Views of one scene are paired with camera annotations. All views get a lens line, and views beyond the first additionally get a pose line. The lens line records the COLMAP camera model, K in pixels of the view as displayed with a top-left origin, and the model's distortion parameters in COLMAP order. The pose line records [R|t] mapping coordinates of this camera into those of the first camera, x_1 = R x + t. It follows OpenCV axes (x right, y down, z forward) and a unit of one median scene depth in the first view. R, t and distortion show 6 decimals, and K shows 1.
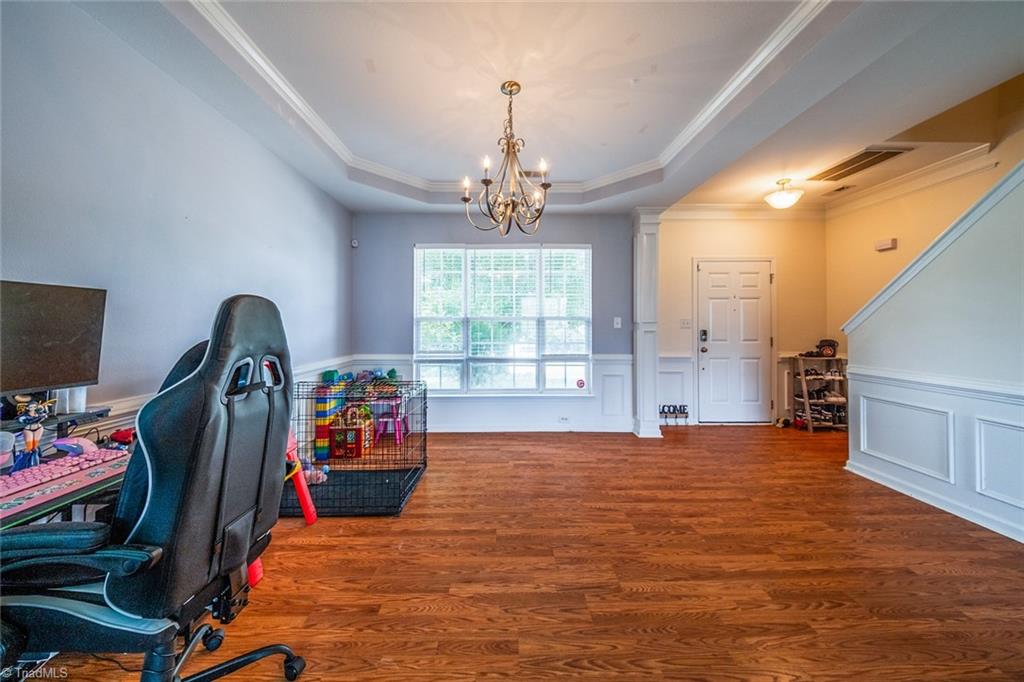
lens RADIAL K [[358.9, 0, 506.6], [0, 358.9, 319.6], [0, 0, 1]] dist [-0.006199, -0.000218]
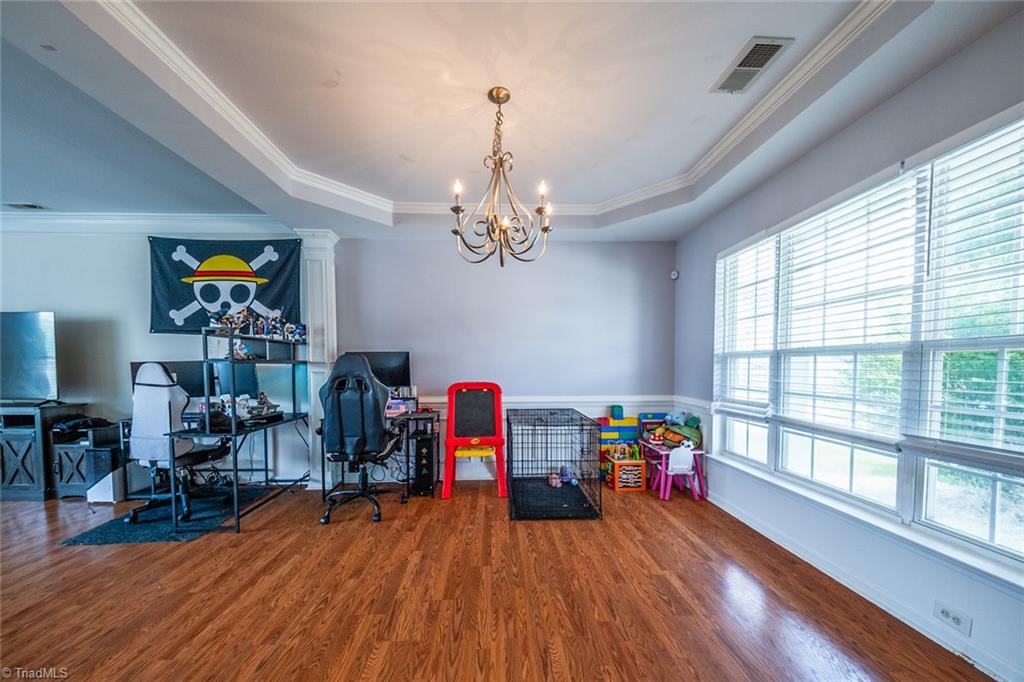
lens RADIAL K [[376.7, 0, 507.9], [0, 376.7, 380.6], [0, 0, 1]] dist [0.017549, -0.000078]
pose [[0.020282, 0.042508, -0.998890, 0.862527], [0.017300, 0.998931, 0.042861, 0.014523], [0.999645, -0.018150, 0.019525, 0.876094]]
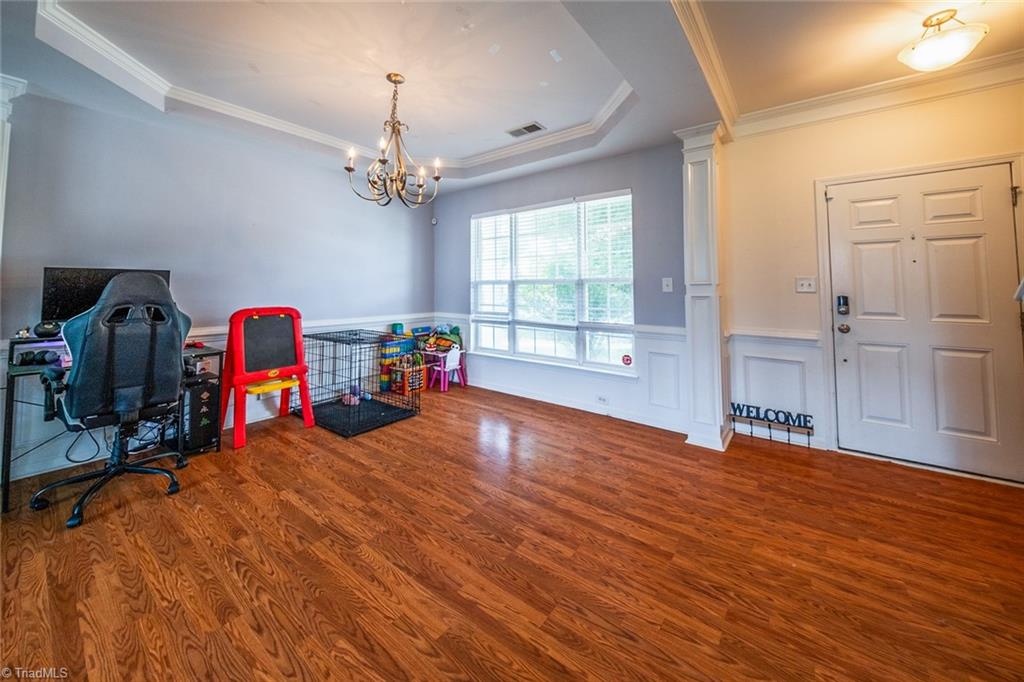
lens RADIAL K [[371.2, 0, 514.0], [0, 371.2, 271.5], [0, 0, 1]] dist [-0.002460, -0.000401]
pose [[0.789657, -0.027206, -0.612945, 0.883060], [0.008412, 0.999403, -0.033521, 0.005746], [0.613491, 0.021314, 0.789414, 0.282612]]
